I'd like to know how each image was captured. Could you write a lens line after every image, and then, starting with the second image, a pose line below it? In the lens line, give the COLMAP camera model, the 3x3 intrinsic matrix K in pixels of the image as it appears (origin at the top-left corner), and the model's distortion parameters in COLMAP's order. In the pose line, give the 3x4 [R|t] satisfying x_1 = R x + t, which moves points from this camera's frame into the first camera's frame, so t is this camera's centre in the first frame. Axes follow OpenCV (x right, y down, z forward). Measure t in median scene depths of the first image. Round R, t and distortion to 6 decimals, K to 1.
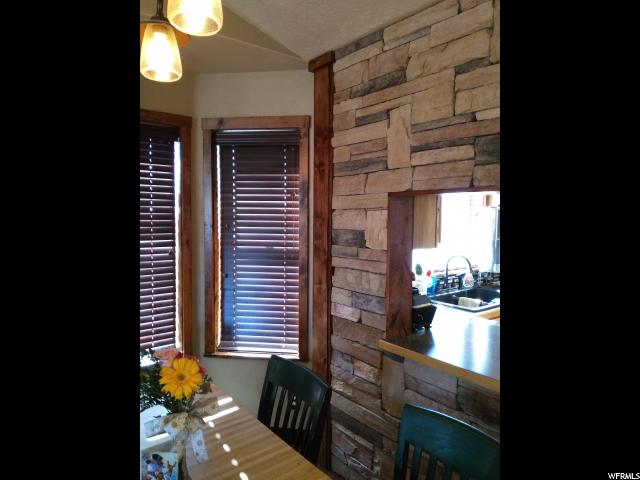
lens RADIAL K [[397.0, 0, 321.5], [0, 397.0, 237.6], [0, 0, 1]] dist [0.117774, -0.230847]
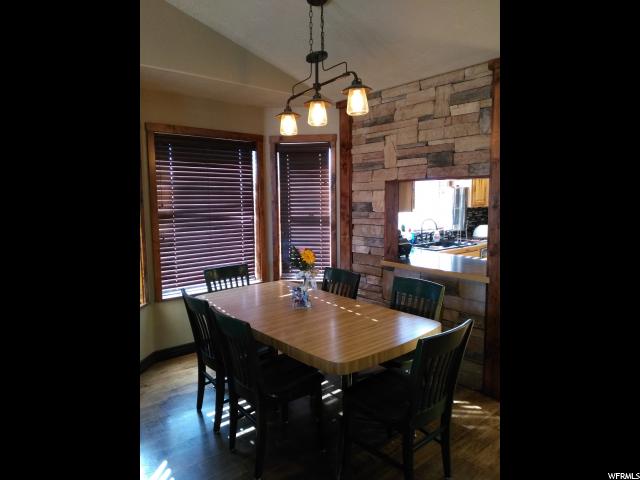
lens RADIAL K [[397.0, 0, 321.5], [0, 397.0, 237.6], [0, 0, 1]] dist [0.117774, -0.230847]
pose [[0.999521, -0.020809, 0.022907, -0.148545], [0.019788, 0.998839, 0.043924, 0.053242], [-0.023794, -0.043450, 0.998772, -0.724576]]
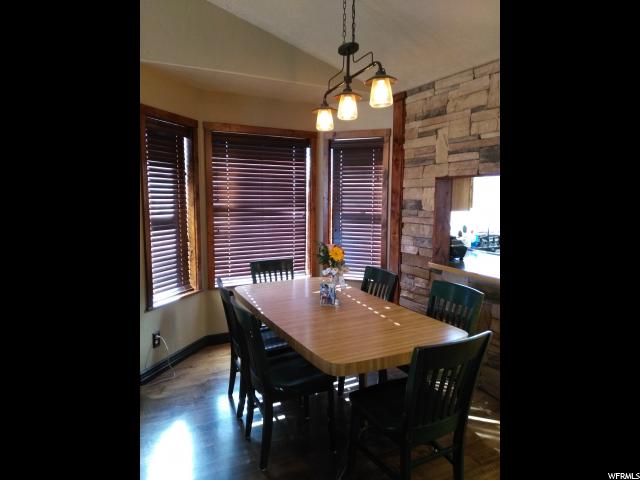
lens RADIAL K [[397.0, 0, 321.5], [0, 397.0, 237.6], [0, 0, 1]] dist [0.117774, -0.230847]
pose [[0.980743, 0.017761, -0.194493, 0.021555], [-0.008688, 0.998838, 0.047402, 0.059335], [0.195108, -0.044800, 0.979758, -0.689414]]
